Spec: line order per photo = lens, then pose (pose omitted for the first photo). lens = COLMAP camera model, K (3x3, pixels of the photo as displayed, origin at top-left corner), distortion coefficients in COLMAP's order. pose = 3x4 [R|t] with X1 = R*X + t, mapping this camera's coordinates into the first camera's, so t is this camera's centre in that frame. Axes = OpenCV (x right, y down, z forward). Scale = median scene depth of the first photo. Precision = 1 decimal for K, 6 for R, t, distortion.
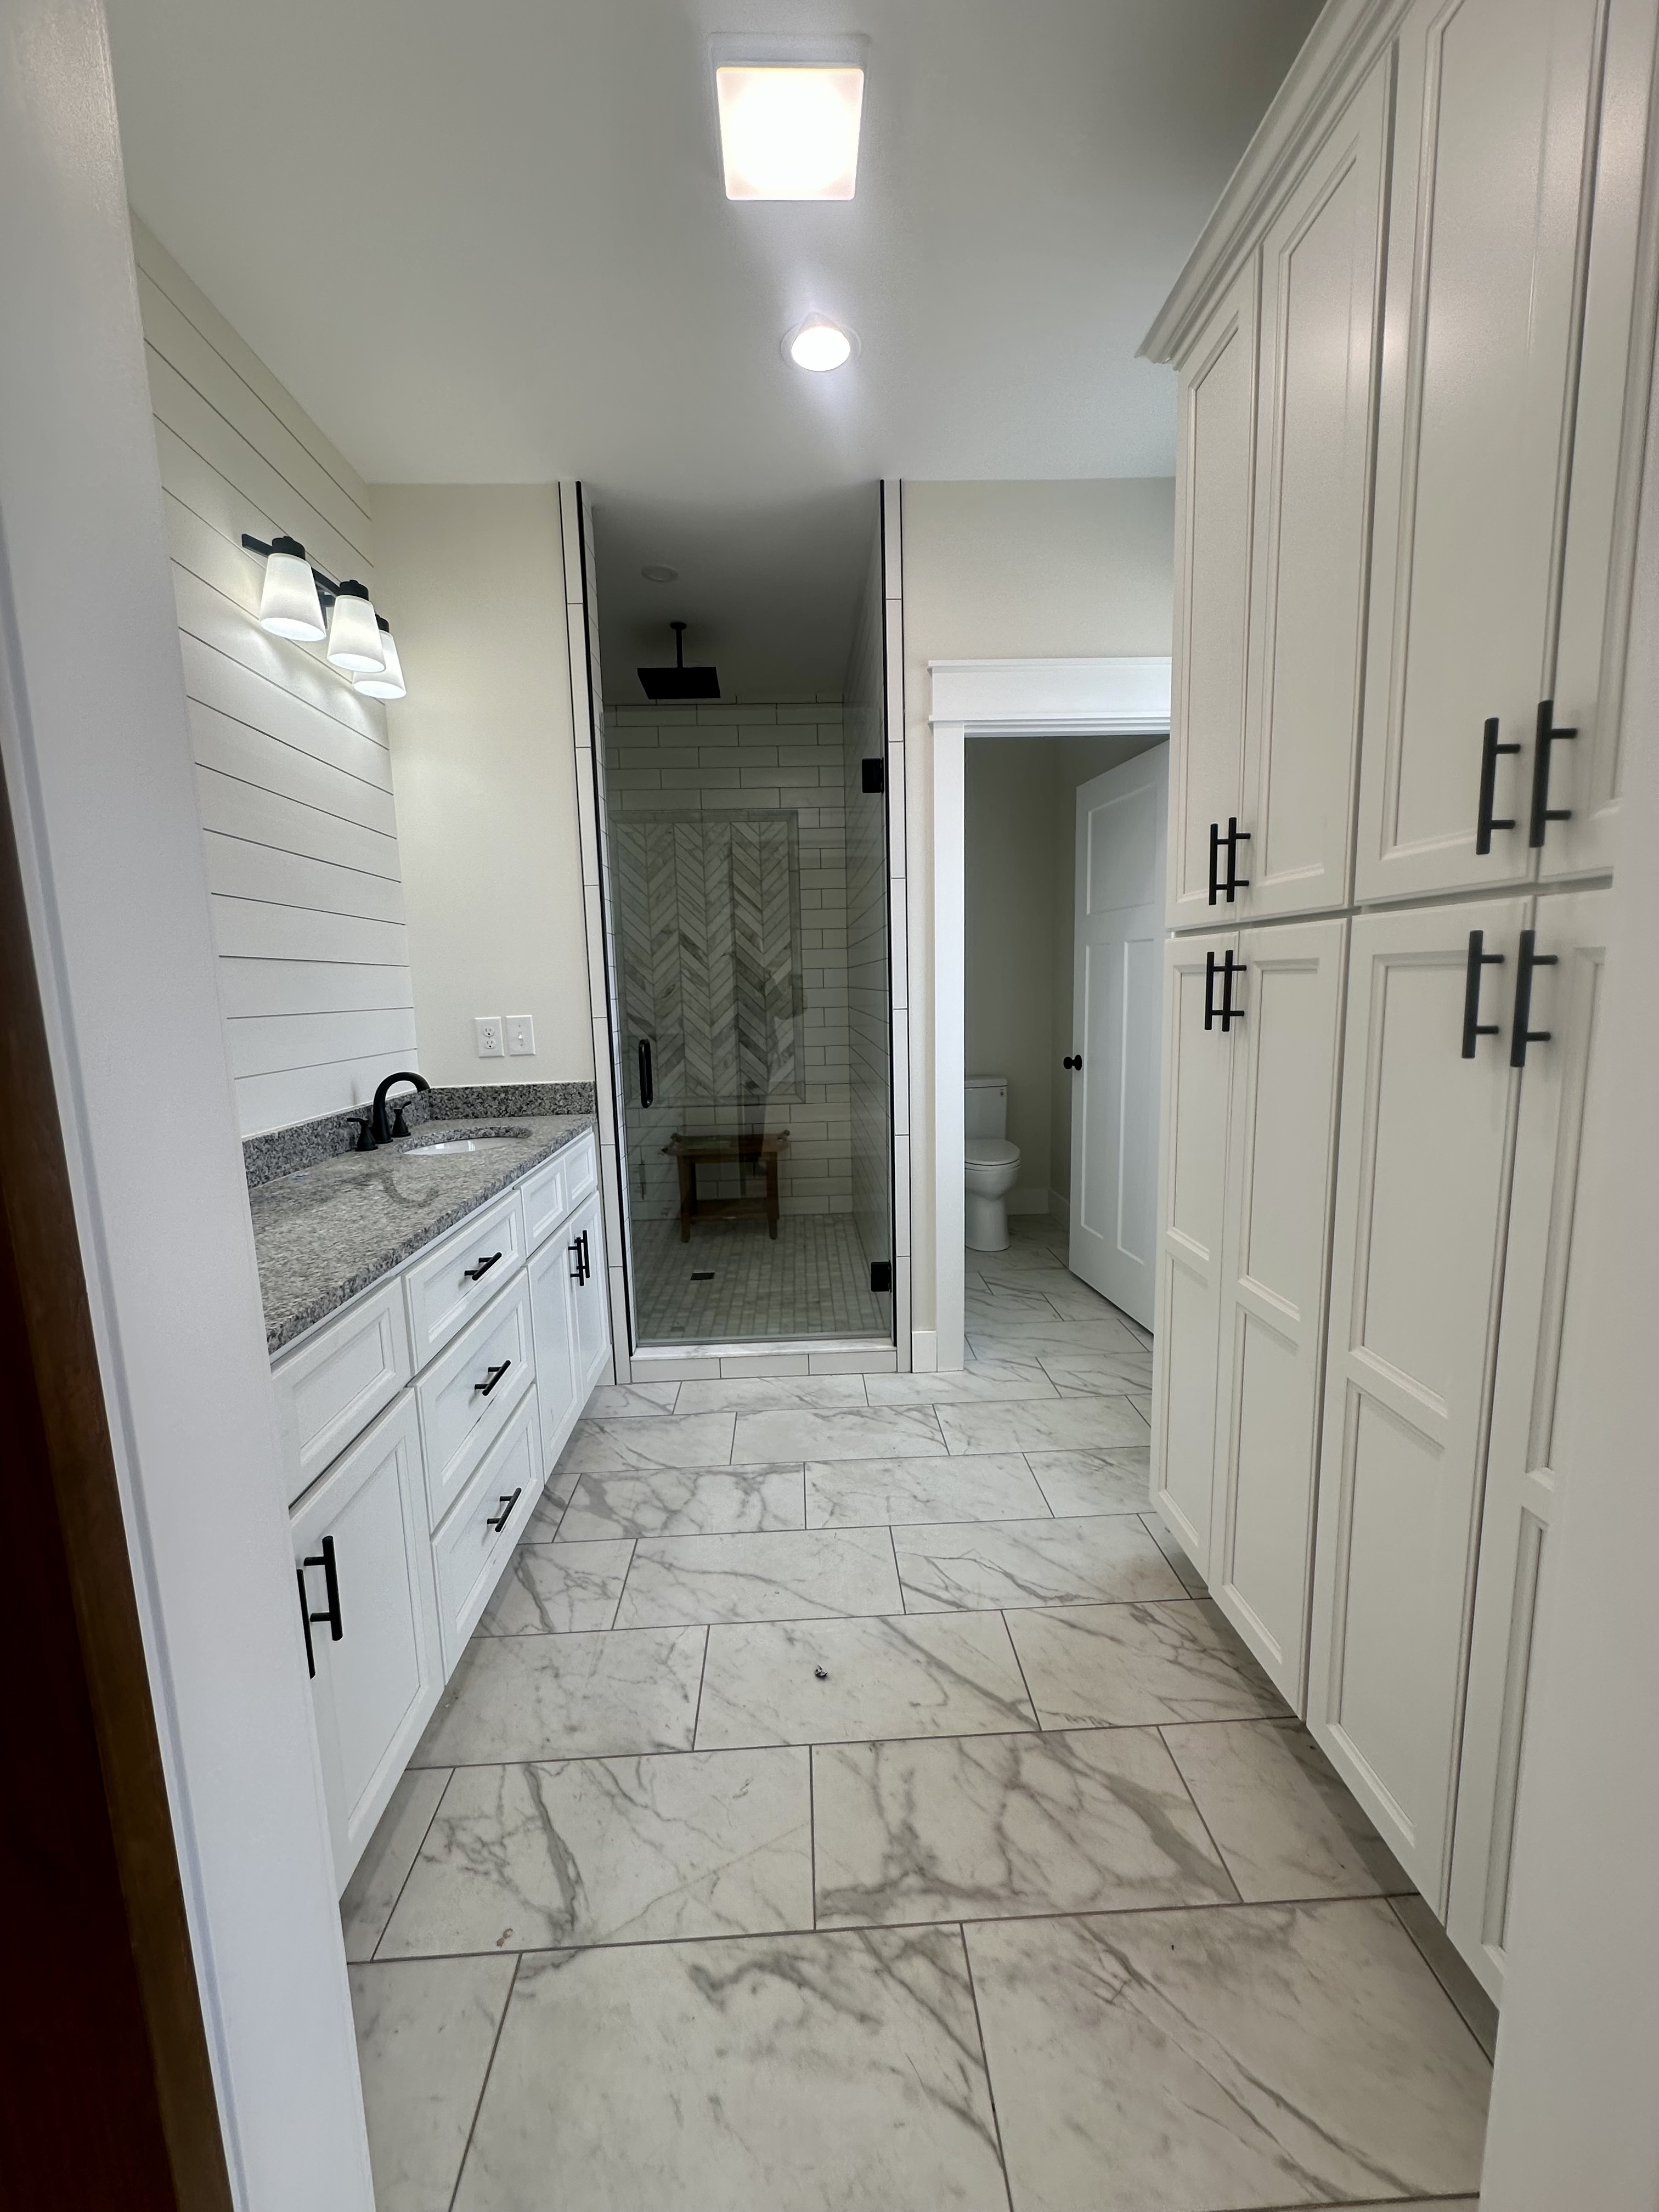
lens RADIAL K [[885.8, 0, 829.5], [0, 885.8, 1106.0], [0, 0, 1]] dist [-0.000815, -0.000026]
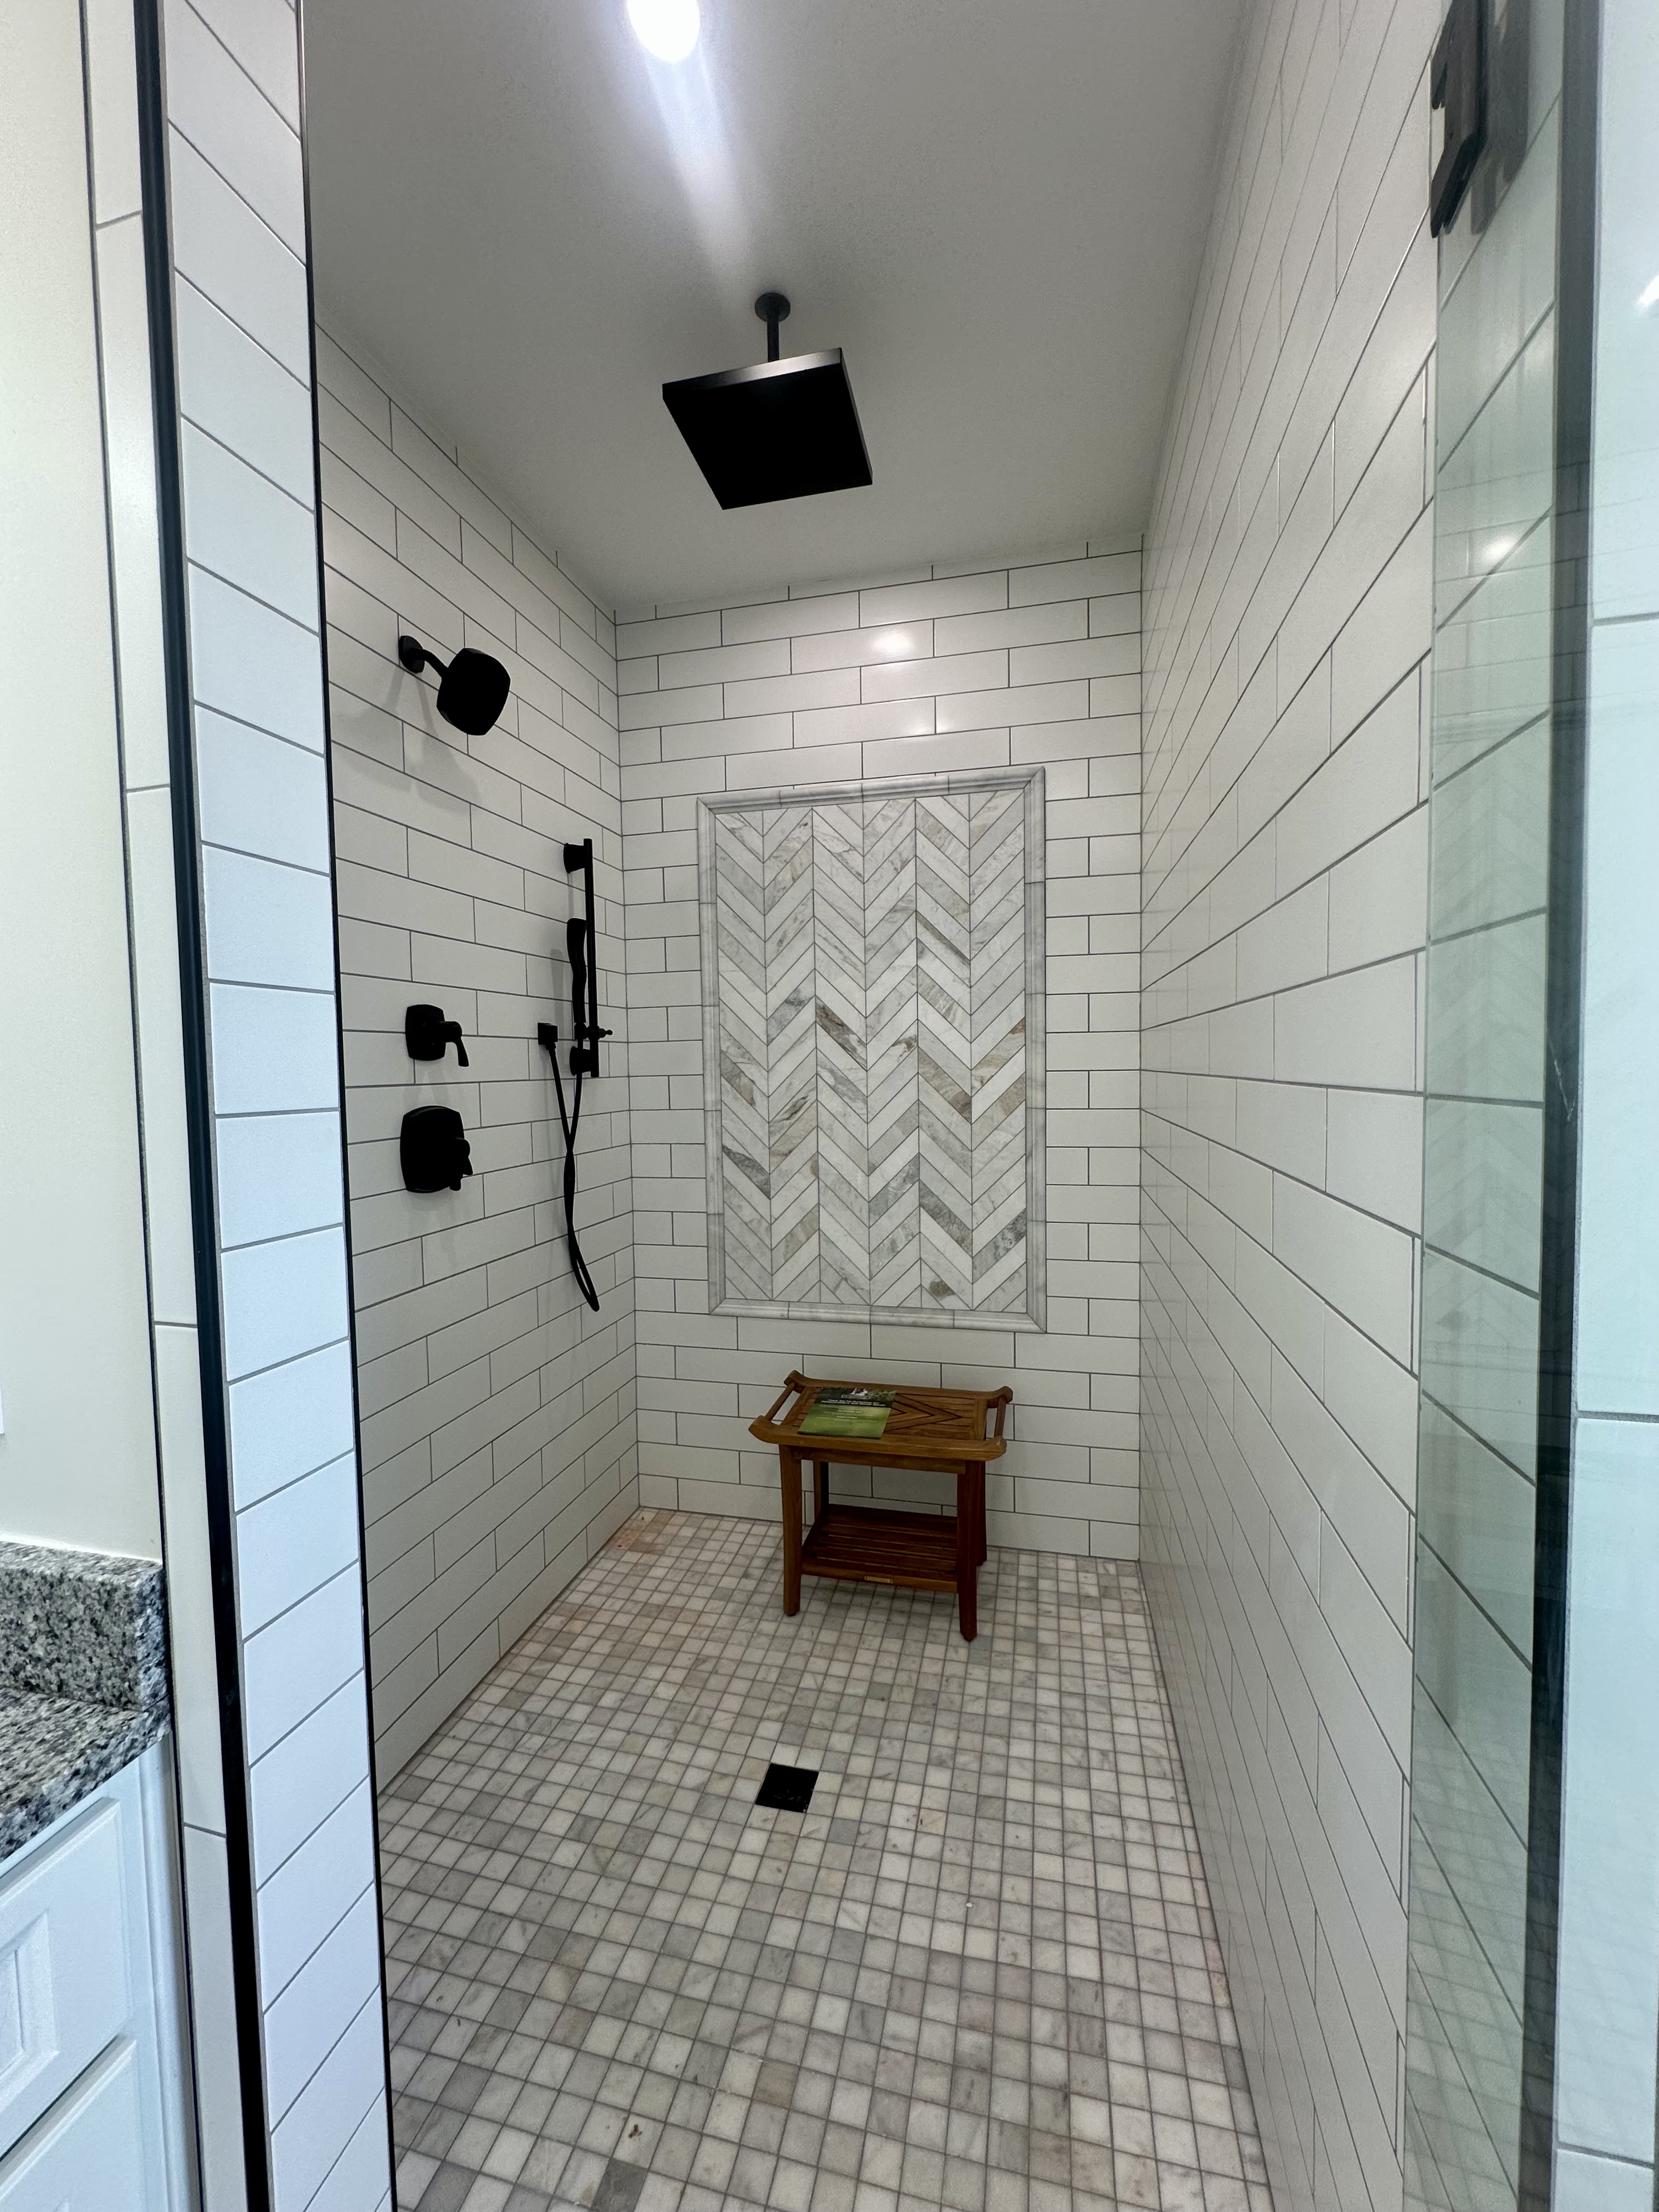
lens RADIAL K [[885.8, 0, 829.5], [0, 885.8, 1106.0], [0, 0, 1]] dist [-0.000815, -0.000026]
pose [[0.962274, 0.021870, -0.271202, -0.012131], [-0.045208, 0.995761, -0.080107, -0.089300], [0.268301, 0.089345, 0.959183, 0.484394]]
